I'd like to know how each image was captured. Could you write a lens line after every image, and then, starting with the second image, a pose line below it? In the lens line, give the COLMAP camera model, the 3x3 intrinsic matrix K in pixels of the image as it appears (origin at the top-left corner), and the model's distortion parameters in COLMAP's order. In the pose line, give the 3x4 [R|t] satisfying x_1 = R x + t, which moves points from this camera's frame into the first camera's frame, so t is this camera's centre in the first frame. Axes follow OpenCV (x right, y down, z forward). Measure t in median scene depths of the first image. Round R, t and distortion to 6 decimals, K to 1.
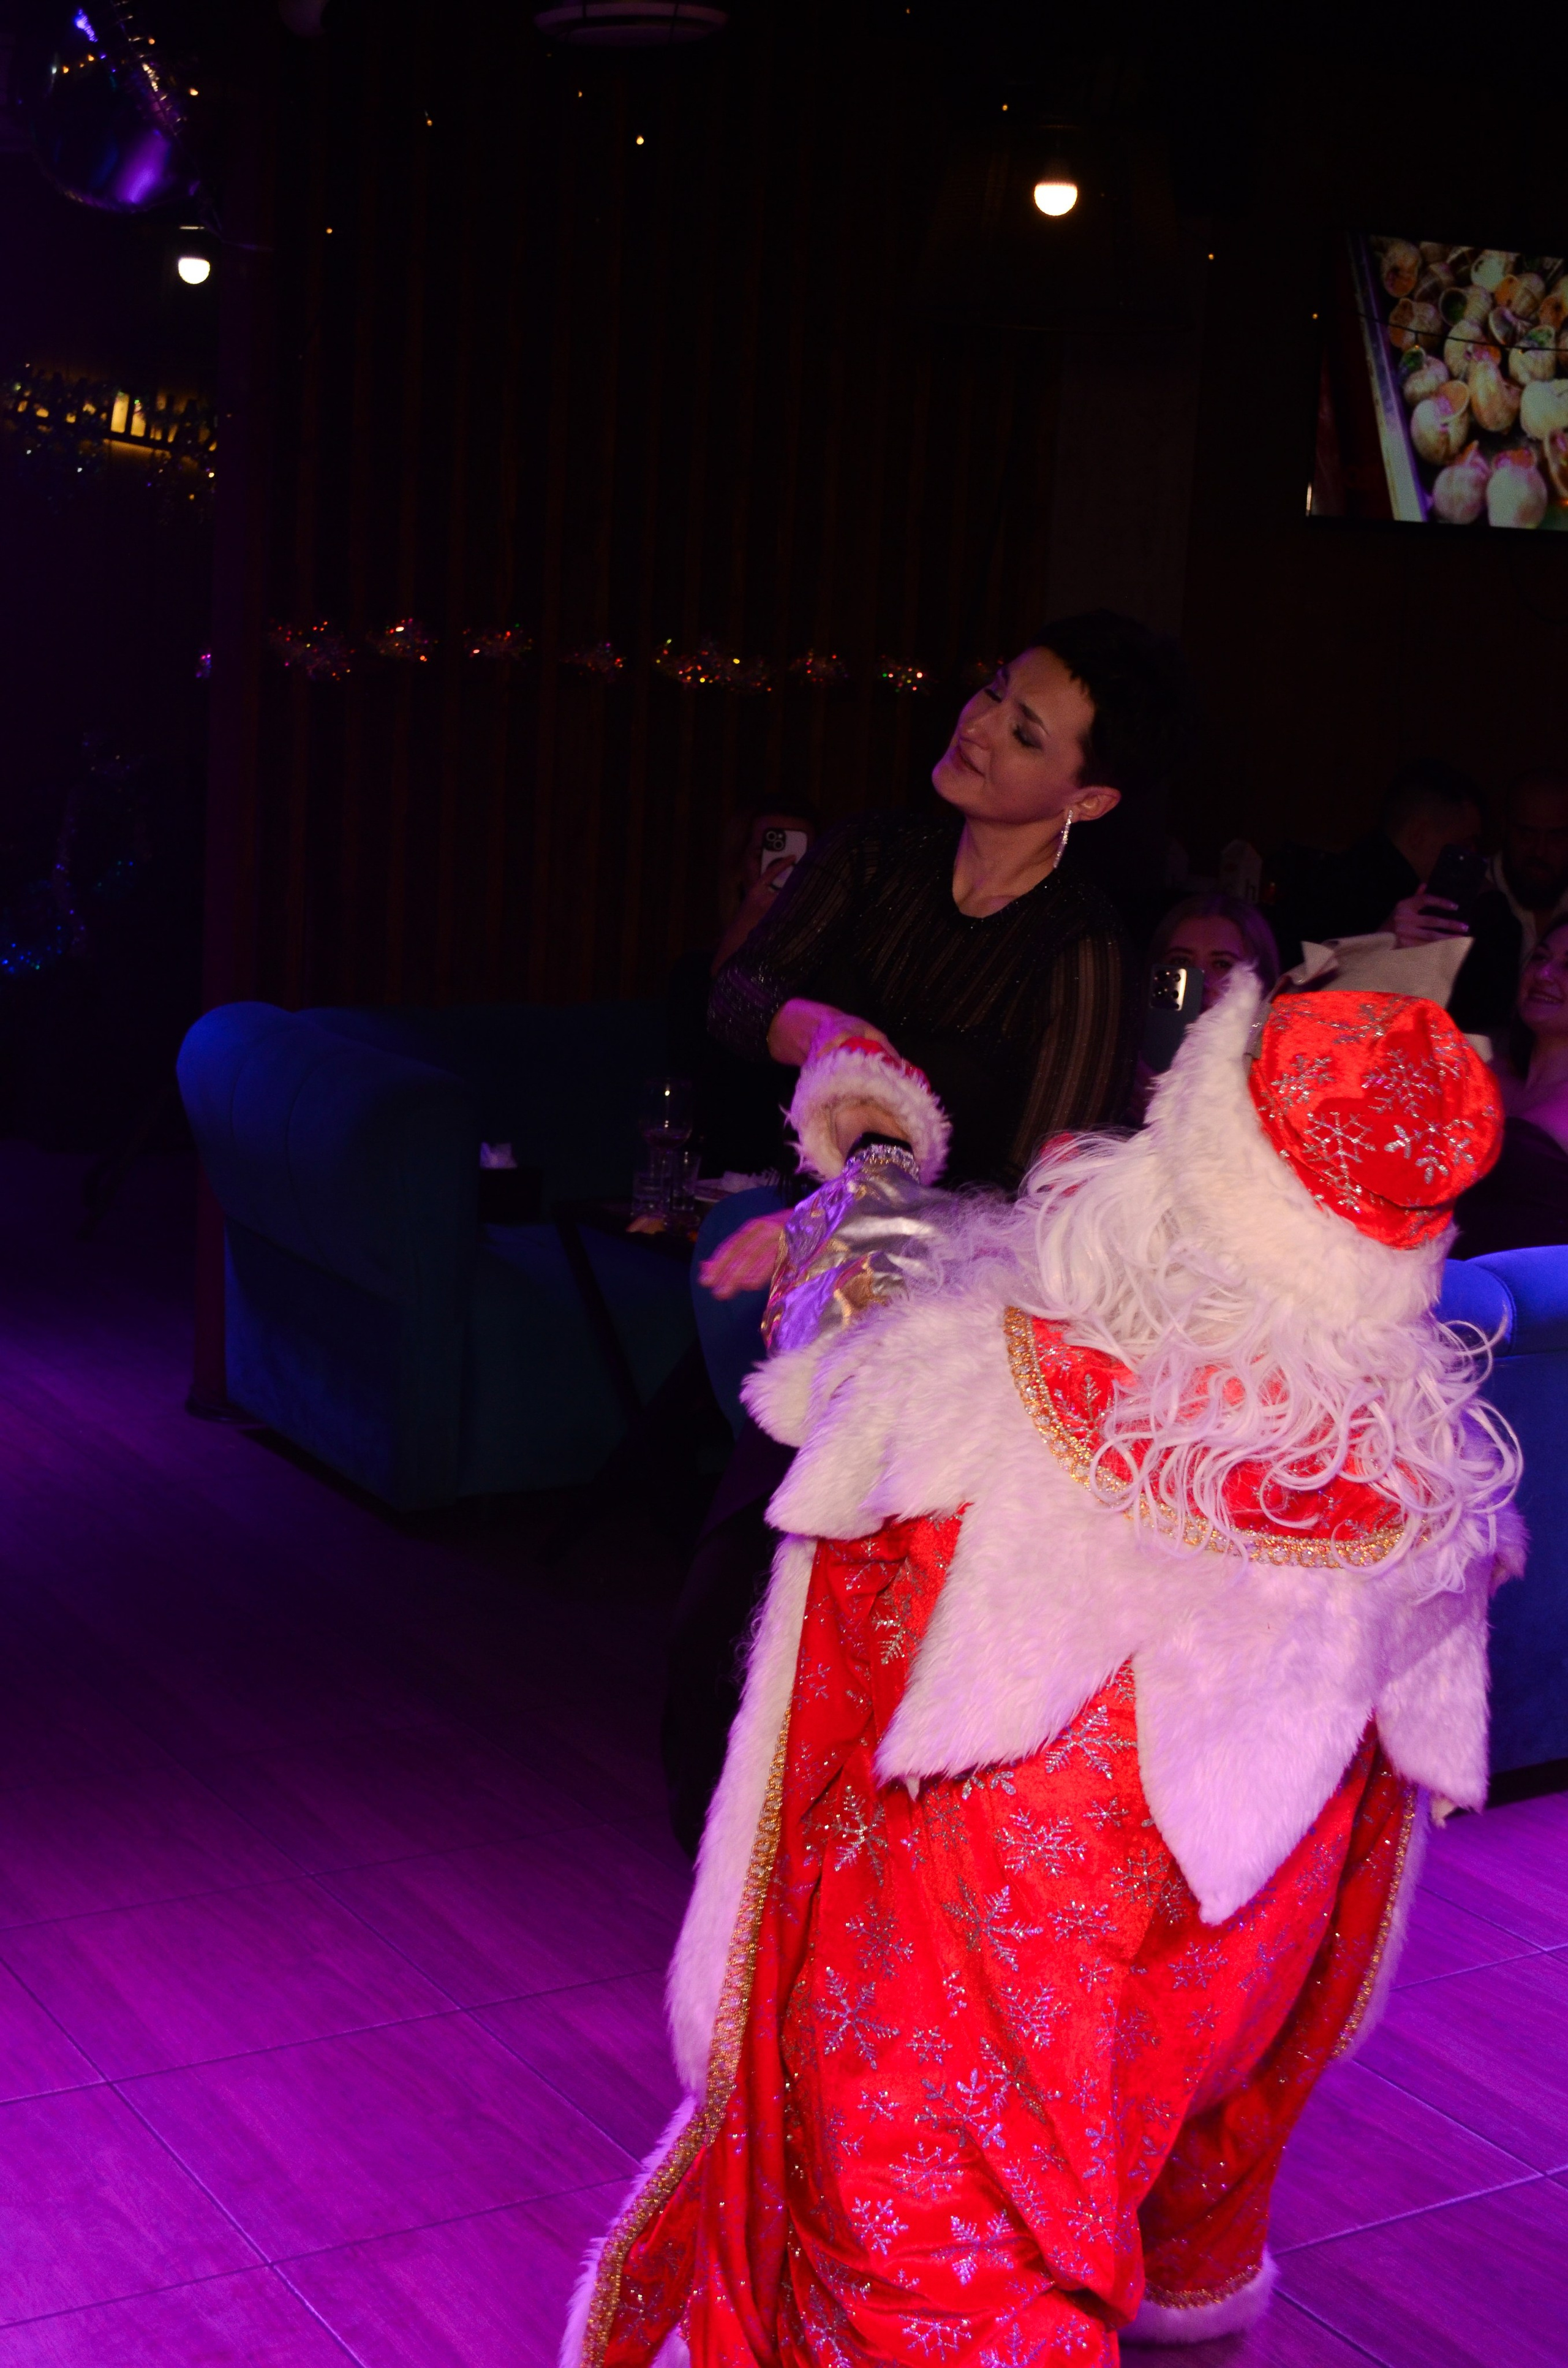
lens RADIAL K [[3296.8, 0, 780.6], [0, 3296.8, 1170.8], [0, 0, 1]] dist [-0.014322, 0.000000]
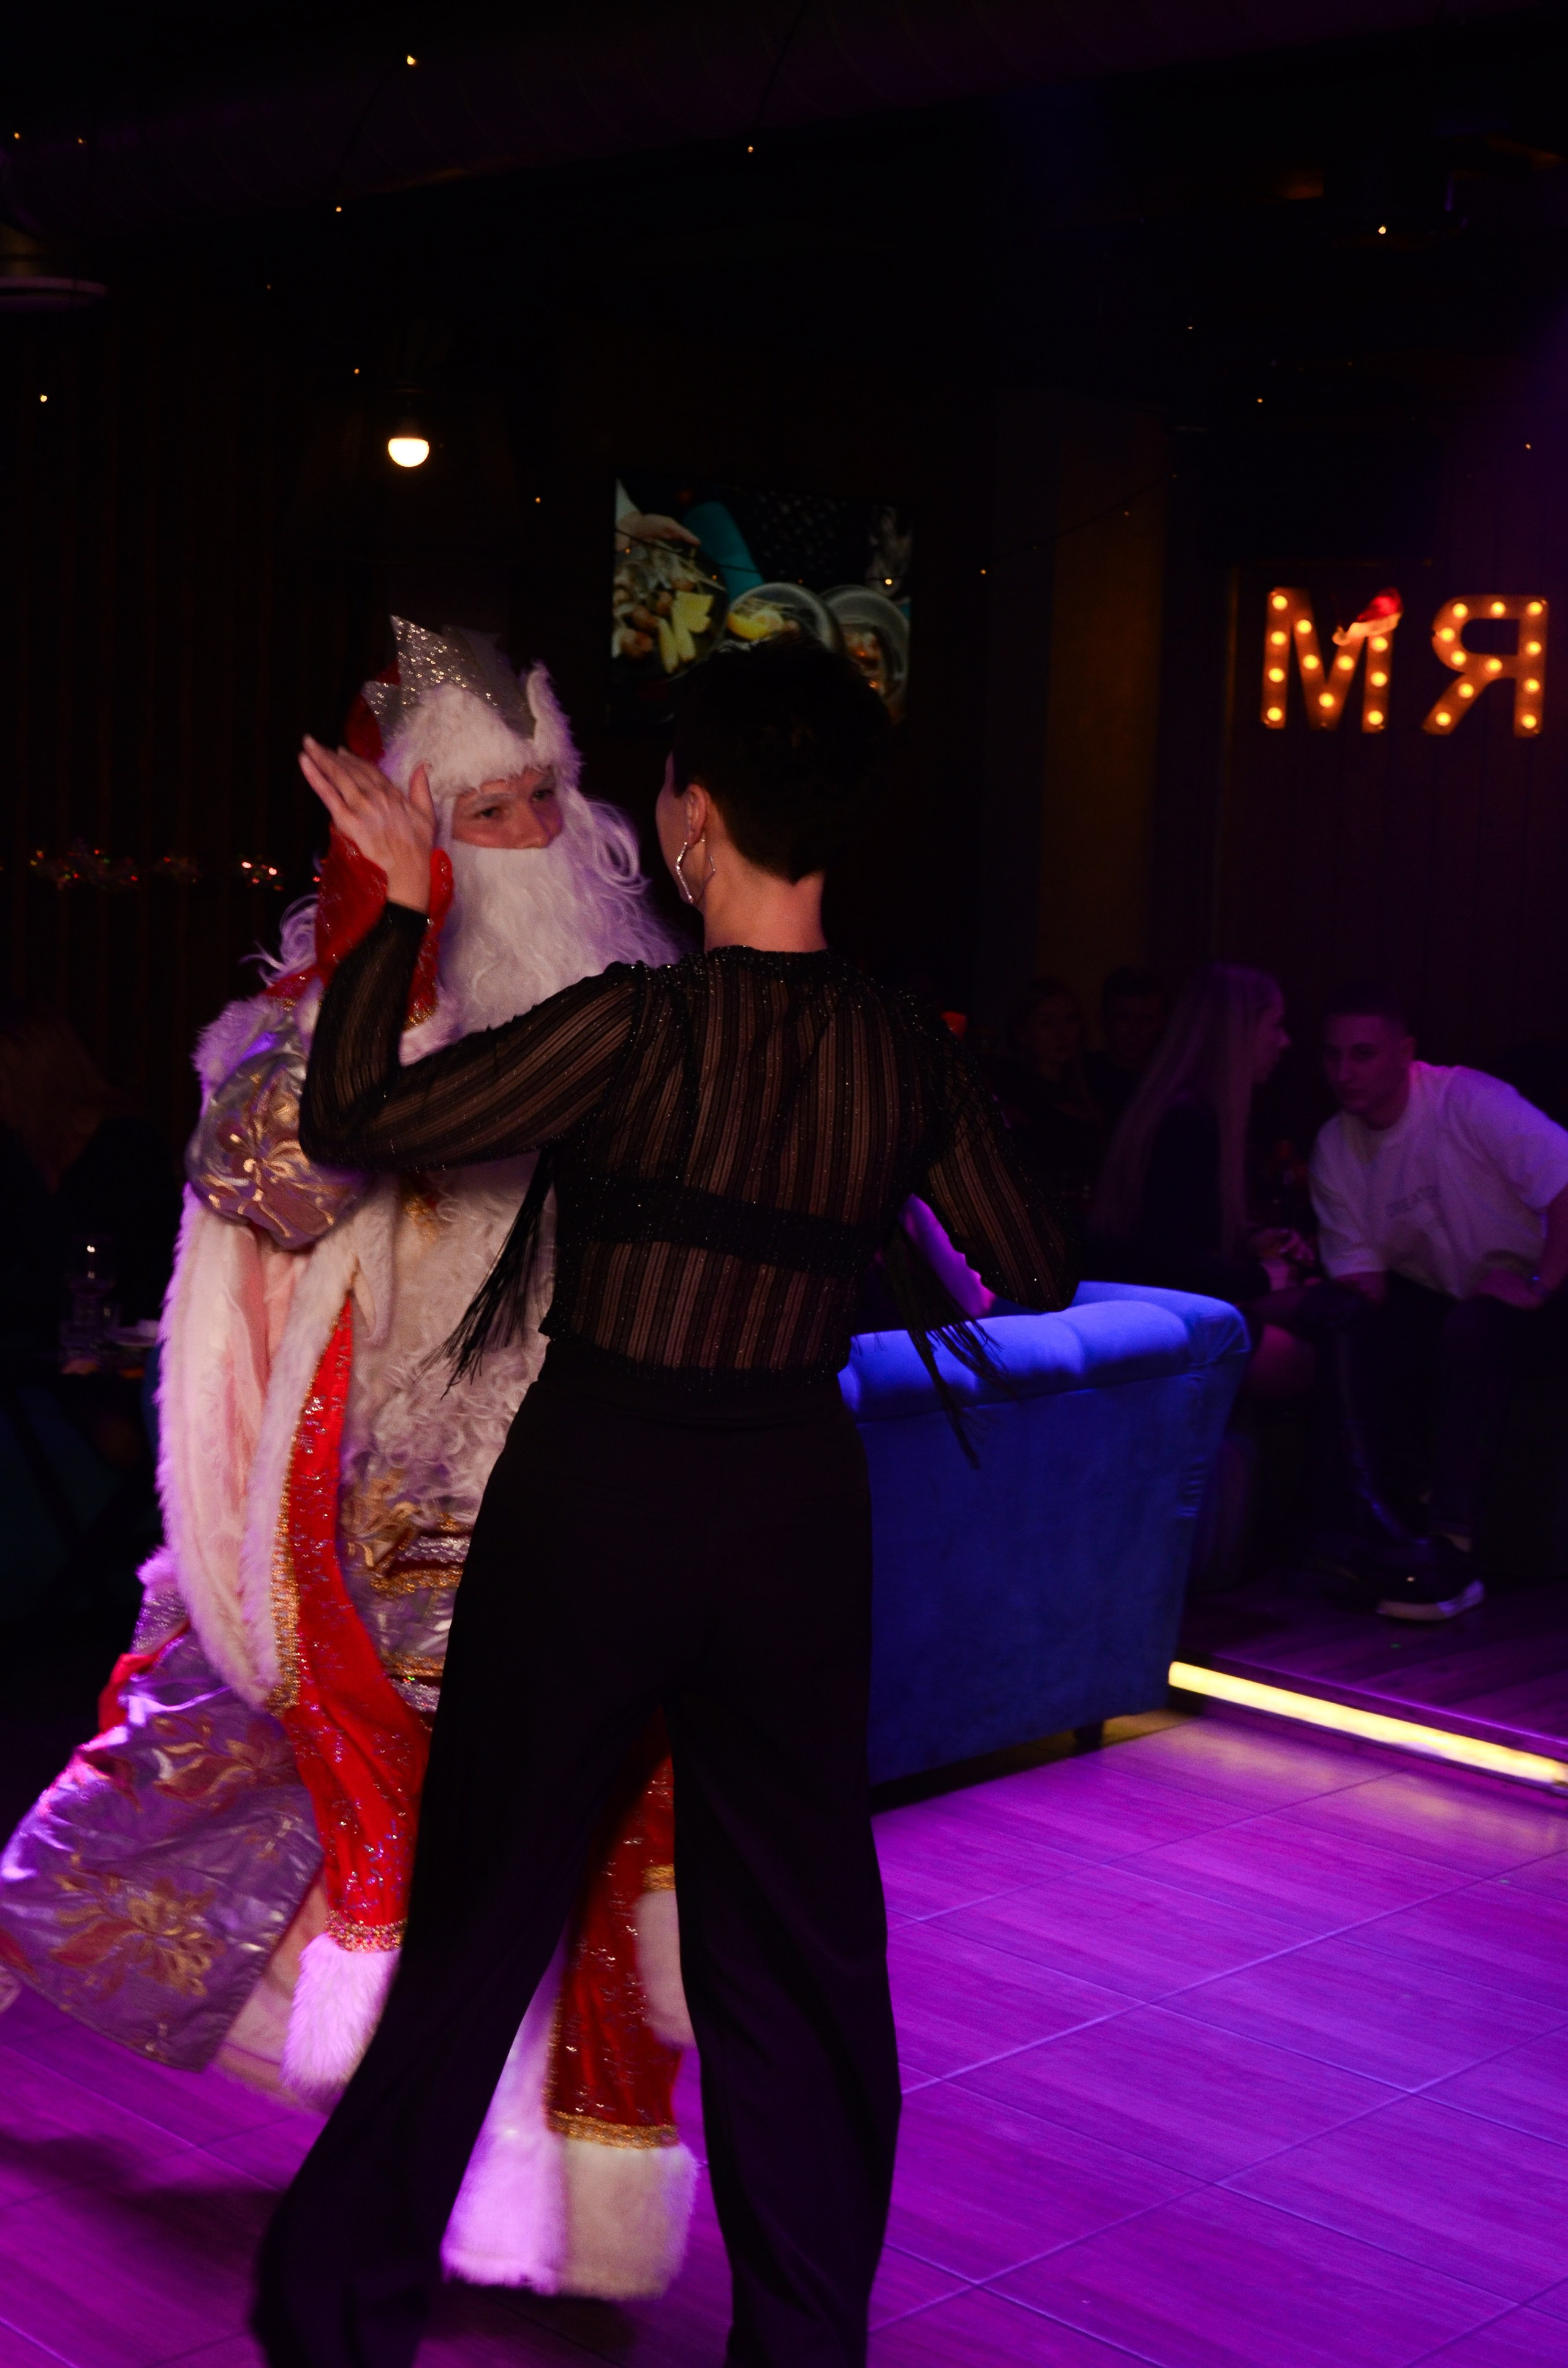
lens RADIAL K [[3296.8, 0, 770.2], [0, 3296.8, 1184.2], [0, 0, 1]] dist [-0.014322, 0.000000]
pose [[0.974527, -0.041590, 0.220378, -0.053365], [0.054480, 0.997121, -0.052737, 0.024987], [-0.217551, 0.063400, 0.973988, -0.120679]]
